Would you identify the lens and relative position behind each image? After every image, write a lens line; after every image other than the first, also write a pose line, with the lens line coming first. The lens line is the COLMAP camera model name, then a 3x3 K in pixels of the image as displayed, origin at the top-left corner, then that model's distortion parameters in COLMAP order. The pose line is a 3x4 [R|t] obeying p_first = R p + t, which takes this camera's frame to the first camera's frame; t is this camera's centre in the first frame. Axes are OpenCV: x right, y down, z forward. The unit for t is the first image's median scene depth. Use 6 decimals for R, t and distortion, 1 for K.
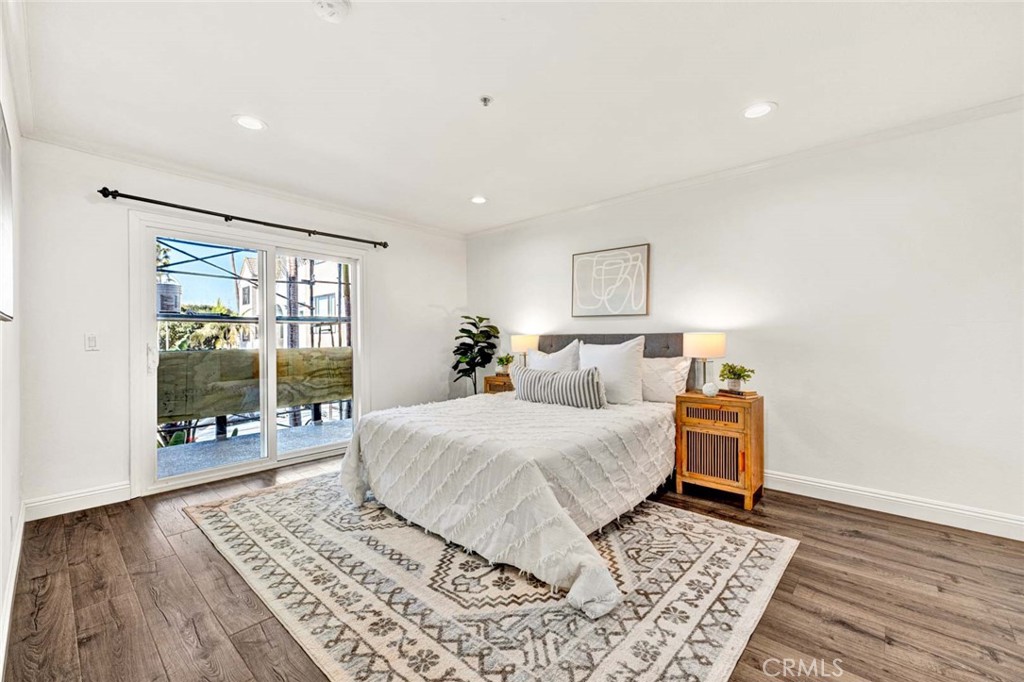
lens RADIAL K [[417.6, 0, 524.7], [0, 417.6, 343.4], [0, 0, 1]] dist [-0.001176, -0.000323]
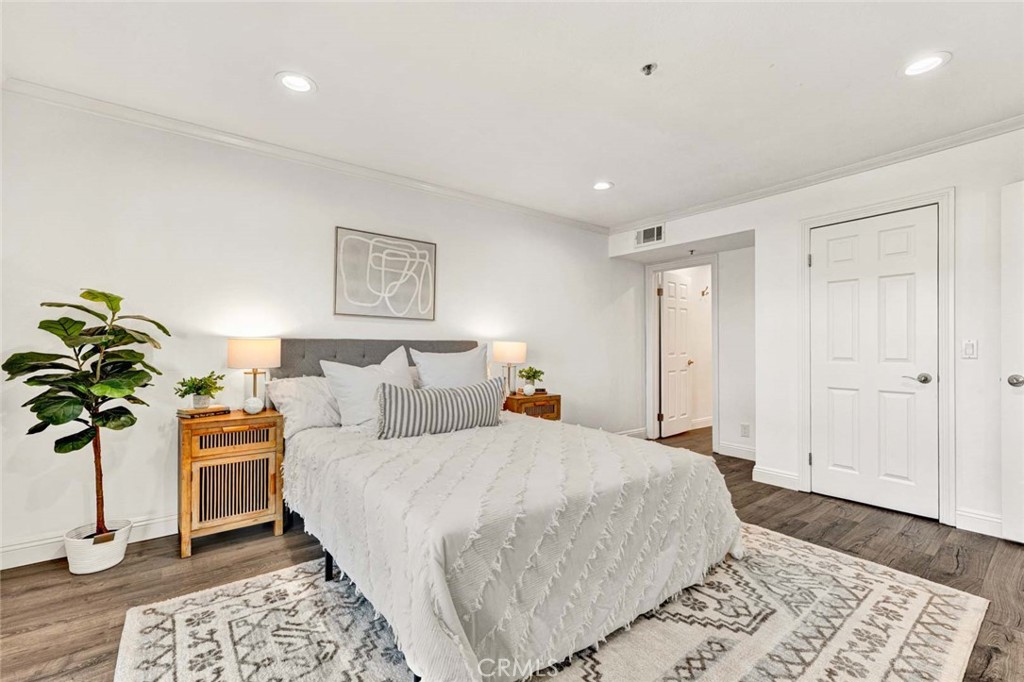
lens RADIAL K [[423.7, 0, 509.9], [0, 423.7, 351.1], [0, 0, 1]] dist [-0.002924, -0.000454]
pose [[0.226140, -0.006272, 0.974075, -0.580710], [0.011310, 0.999929, 0.003812, -0.002563], [-0.974029, 0.010155, 0.226195, 0.630186]]
